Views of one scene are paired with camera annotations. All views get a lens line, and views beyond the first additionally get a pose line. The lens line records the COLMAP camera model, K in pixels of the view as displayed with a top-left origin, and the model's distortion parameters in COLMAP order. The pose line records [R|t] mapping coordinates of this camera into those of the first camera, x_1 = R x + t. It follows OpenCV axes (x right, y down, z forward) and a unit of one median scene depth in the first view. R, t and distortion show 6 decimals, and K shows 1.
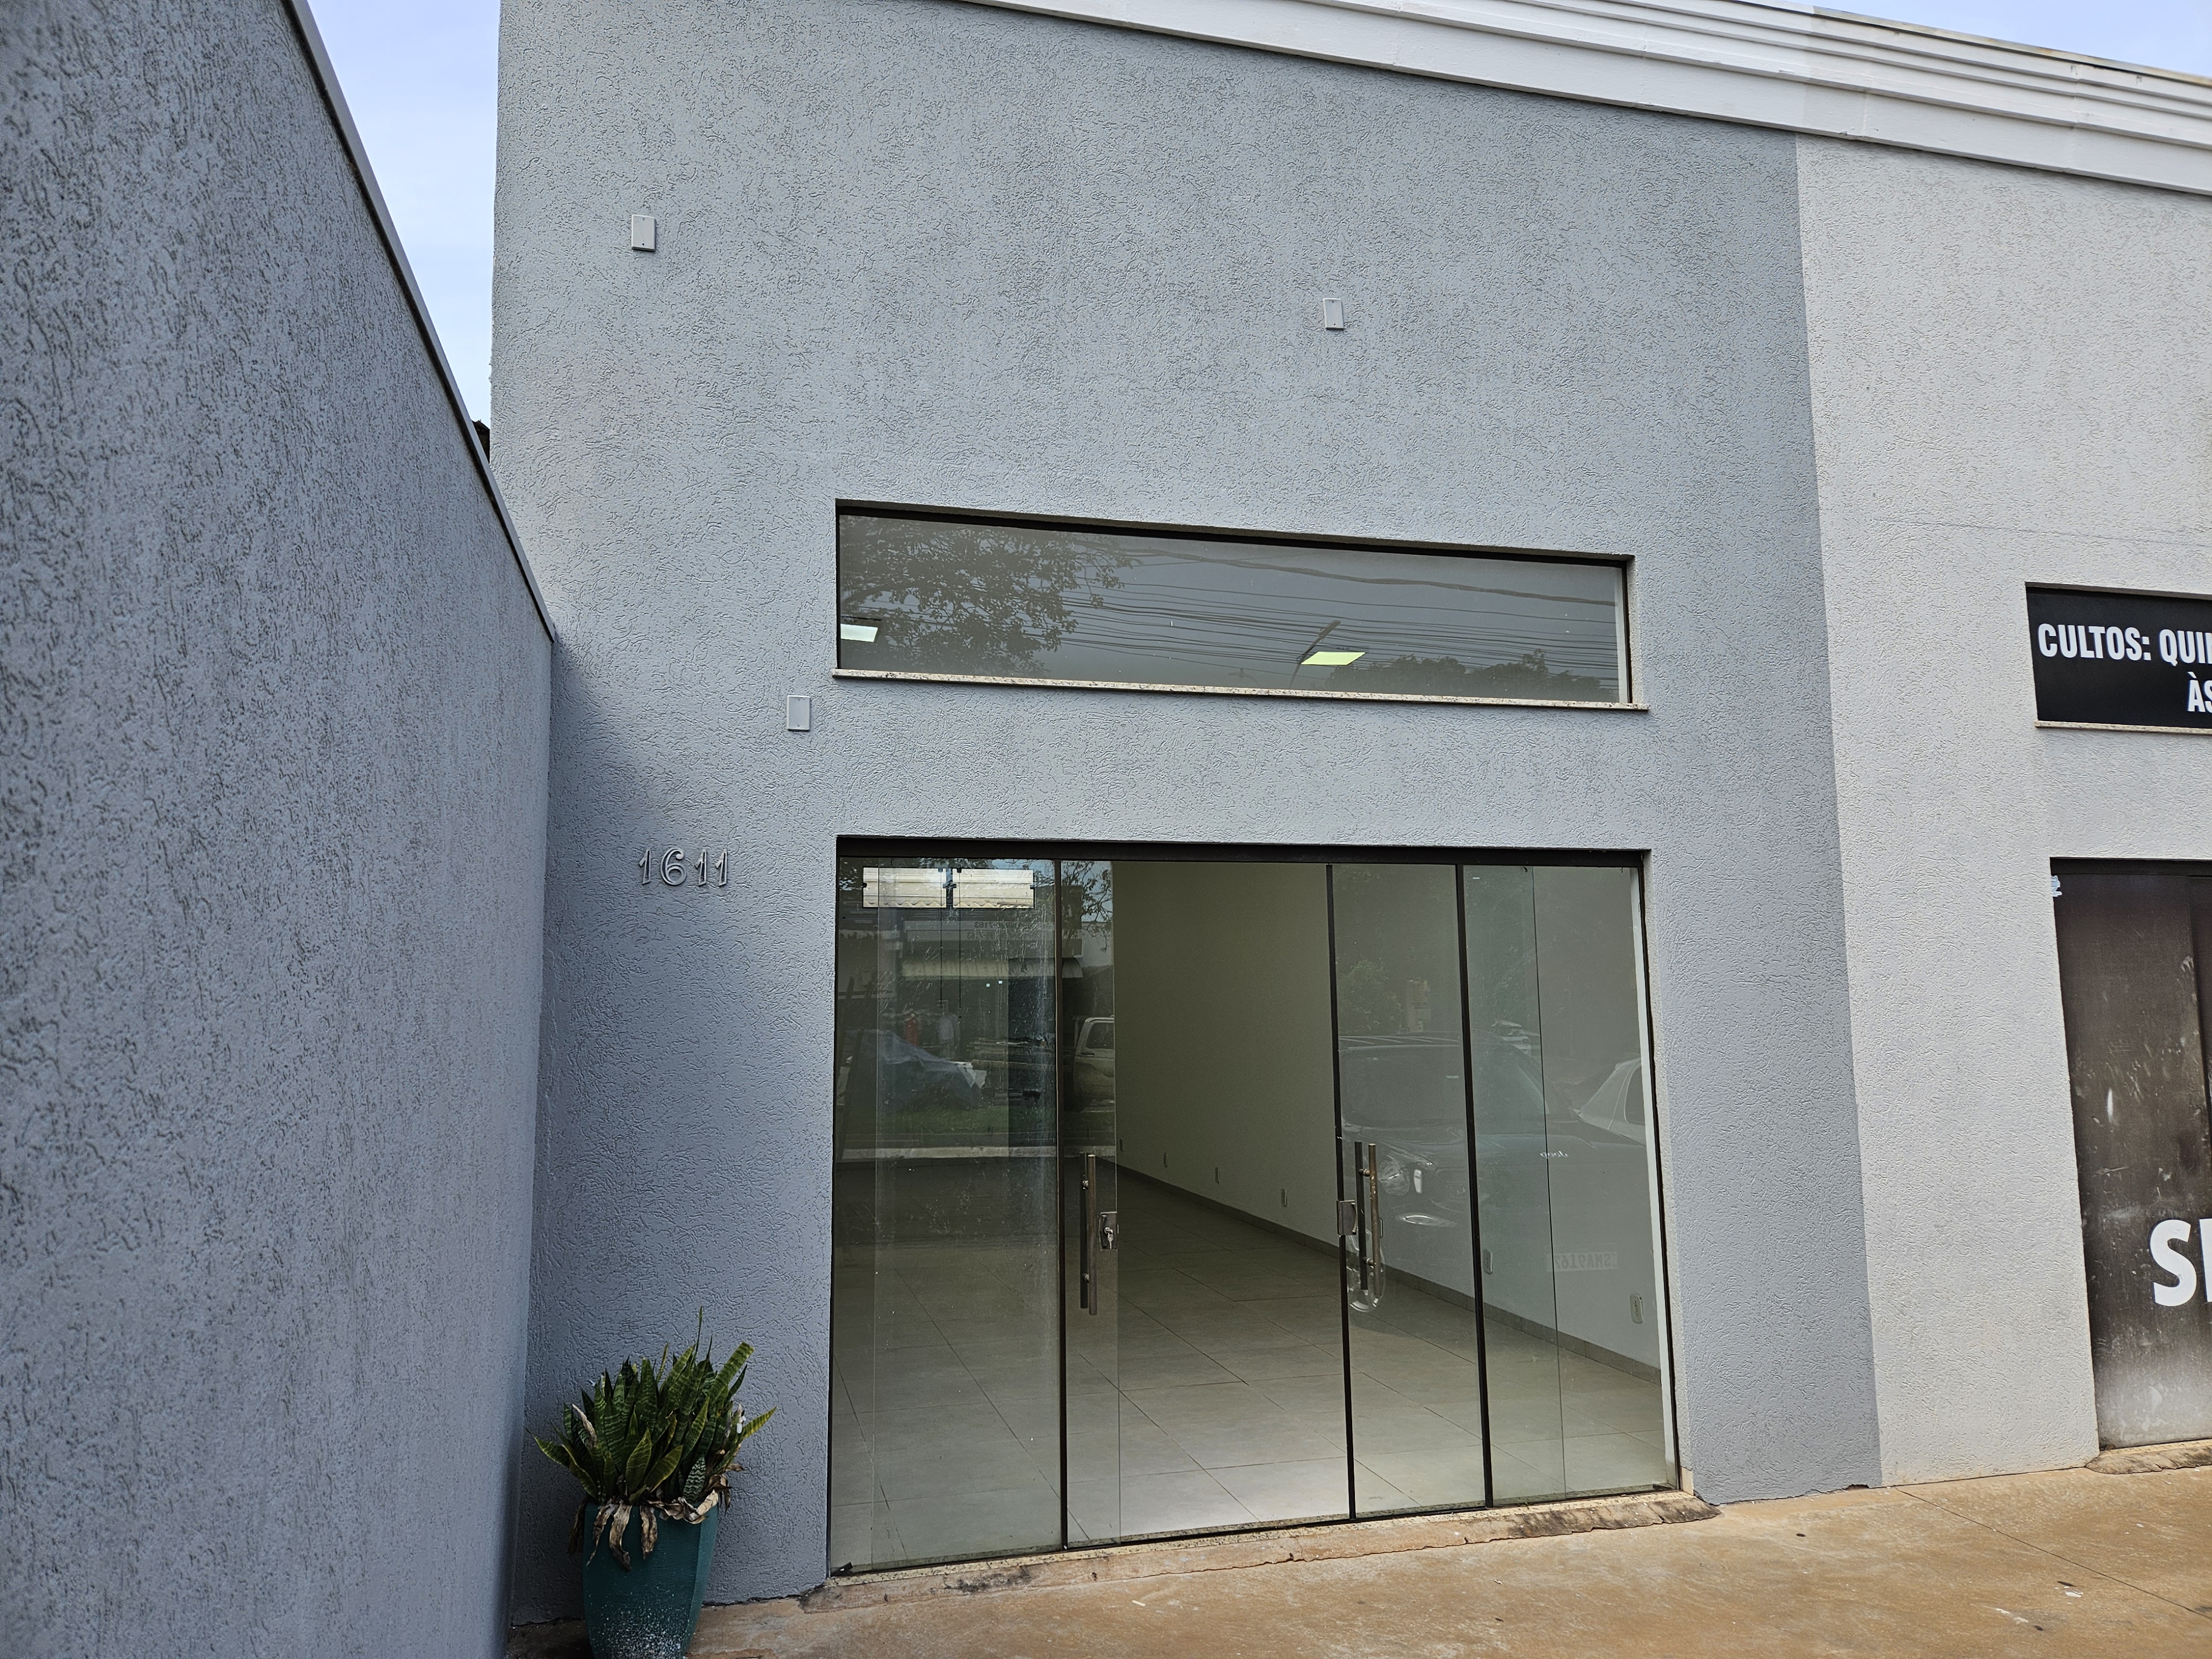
lens RADIAL K [[1484.8, 0, 1102.5], [0, 1484.8, 853.4], [0, 0, 1]] dist [0.075408, -0.060244]
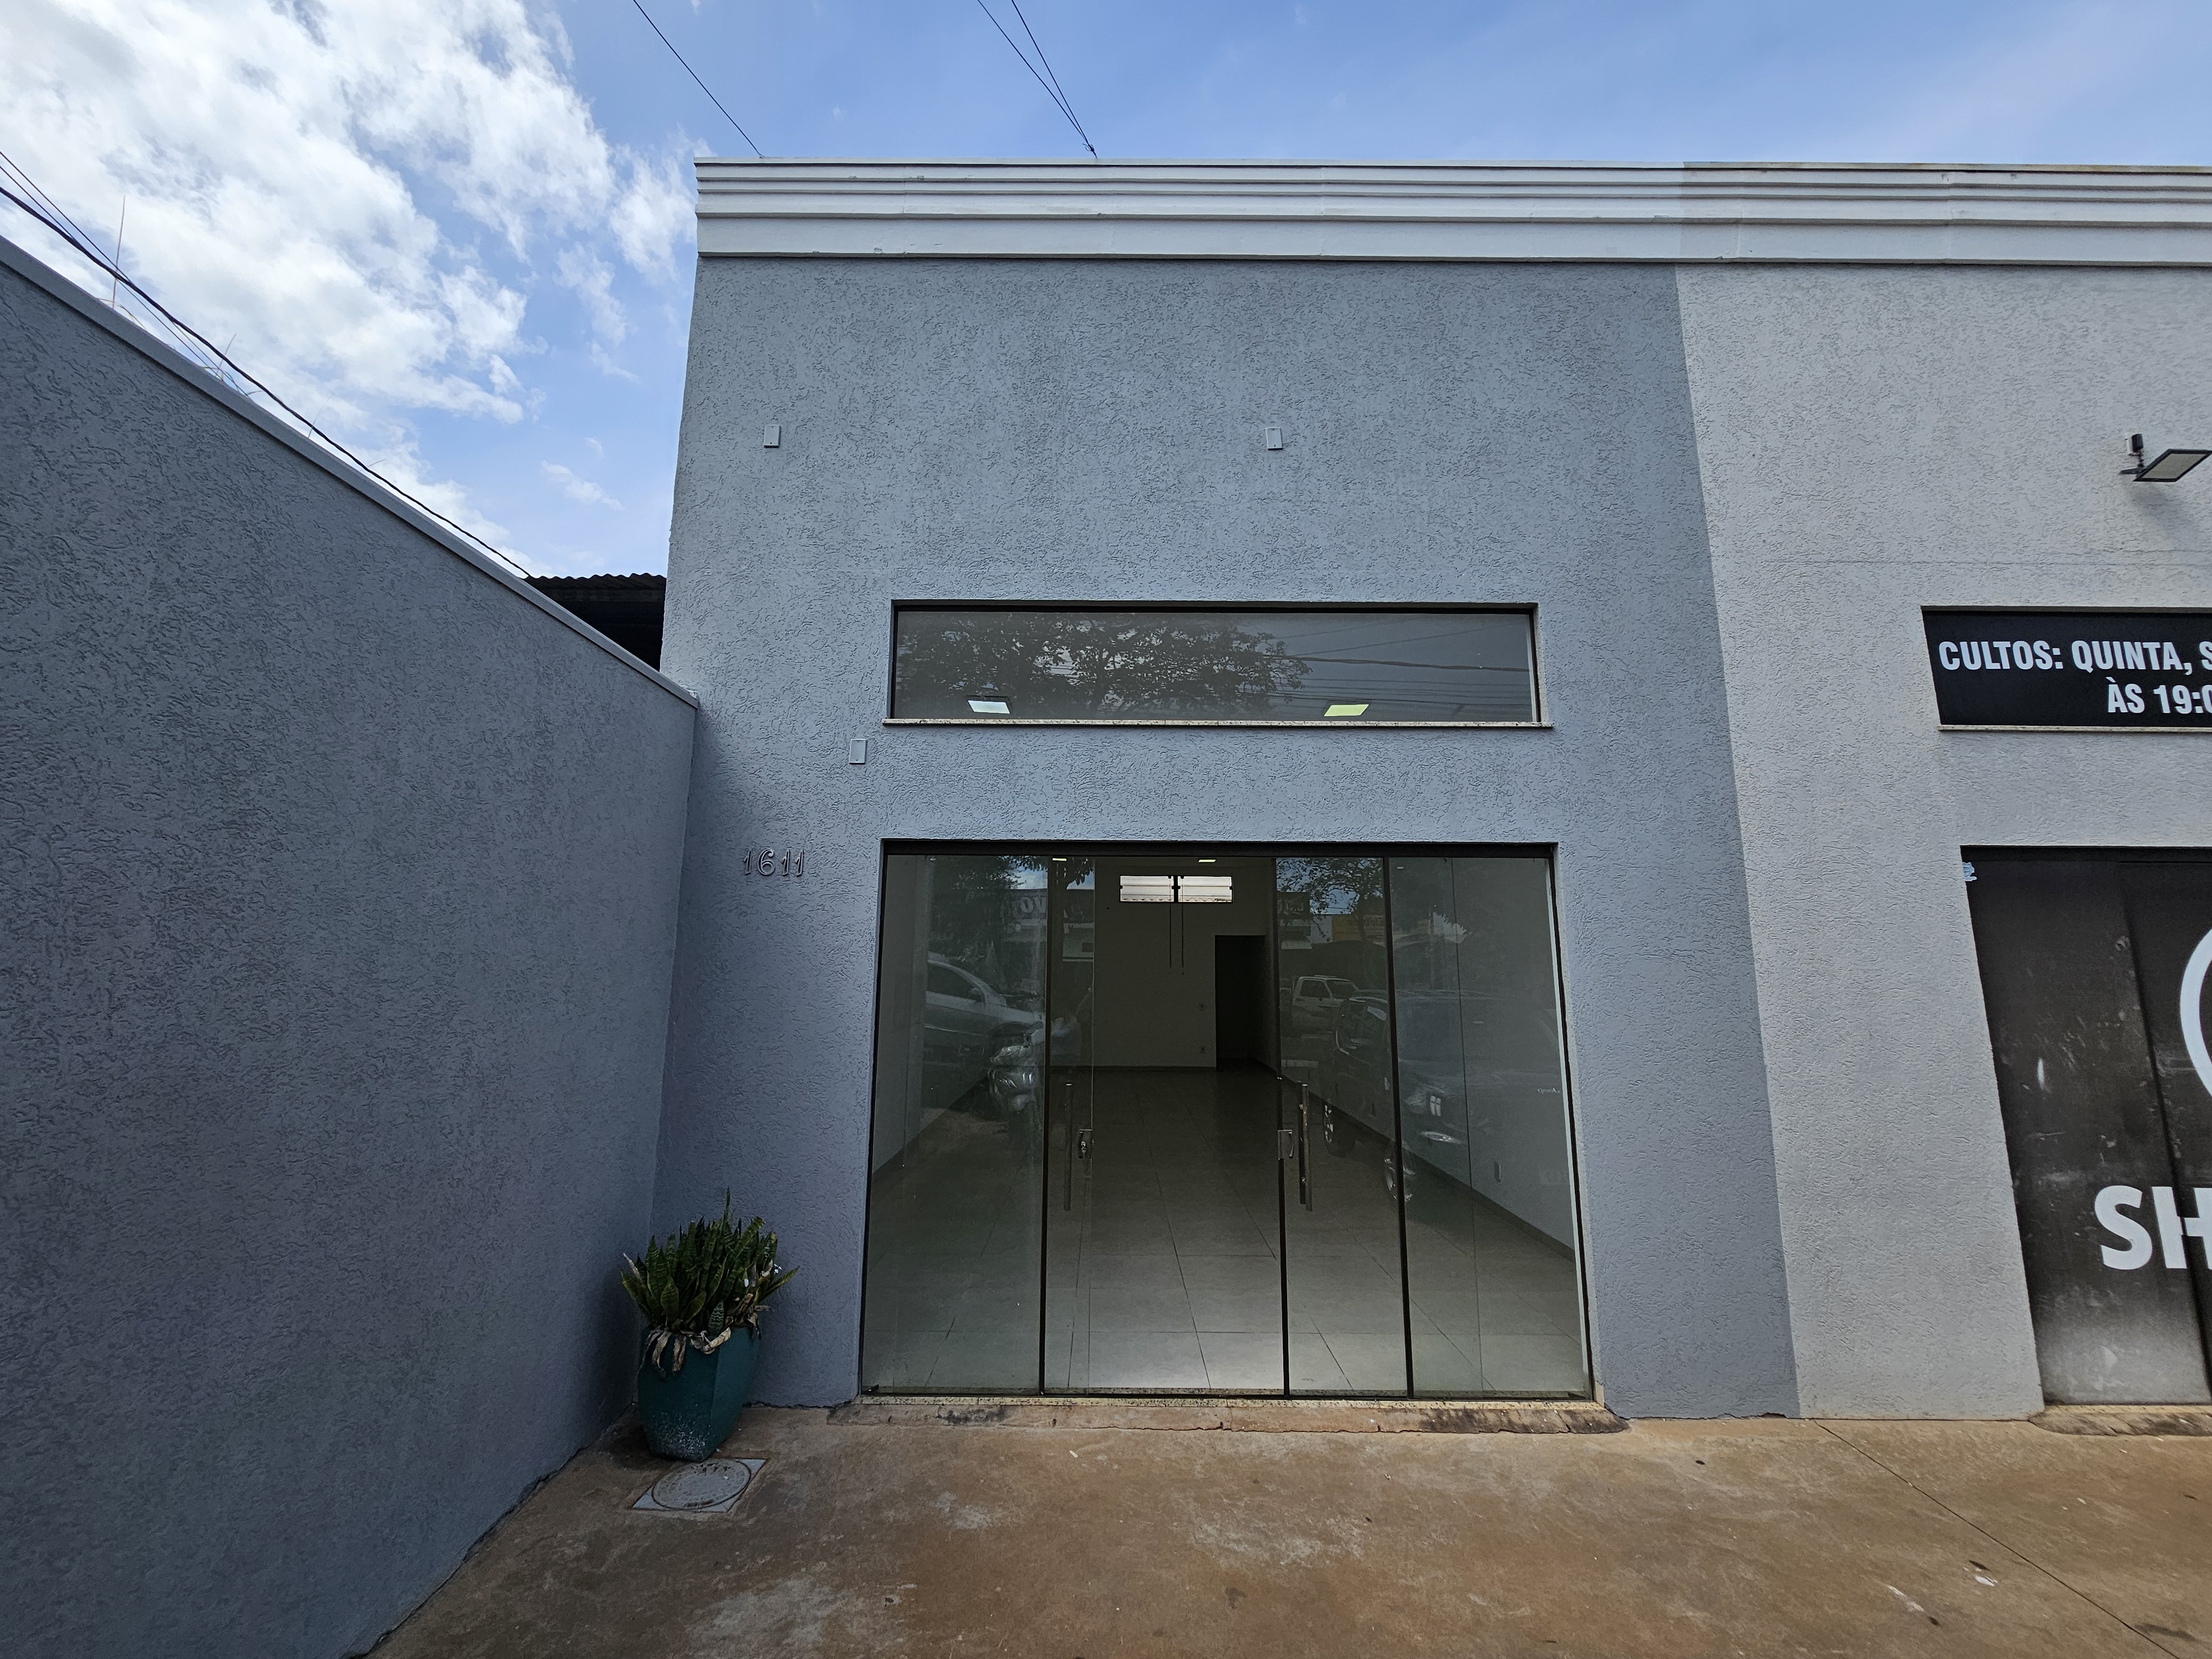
lens RADIAL K [[909.9, 0, 1105.3], [0, 909.9, 817.7], [0, 0, 1]] dist [-0.001705, 0.000429]
pose [[0.966947, -0.023533, -0.253888, 0.205822], [0.008649, 0.998186, -0.059584, 0.017996], [0.254830, 0.055419, 0.965397, 0.212611]]
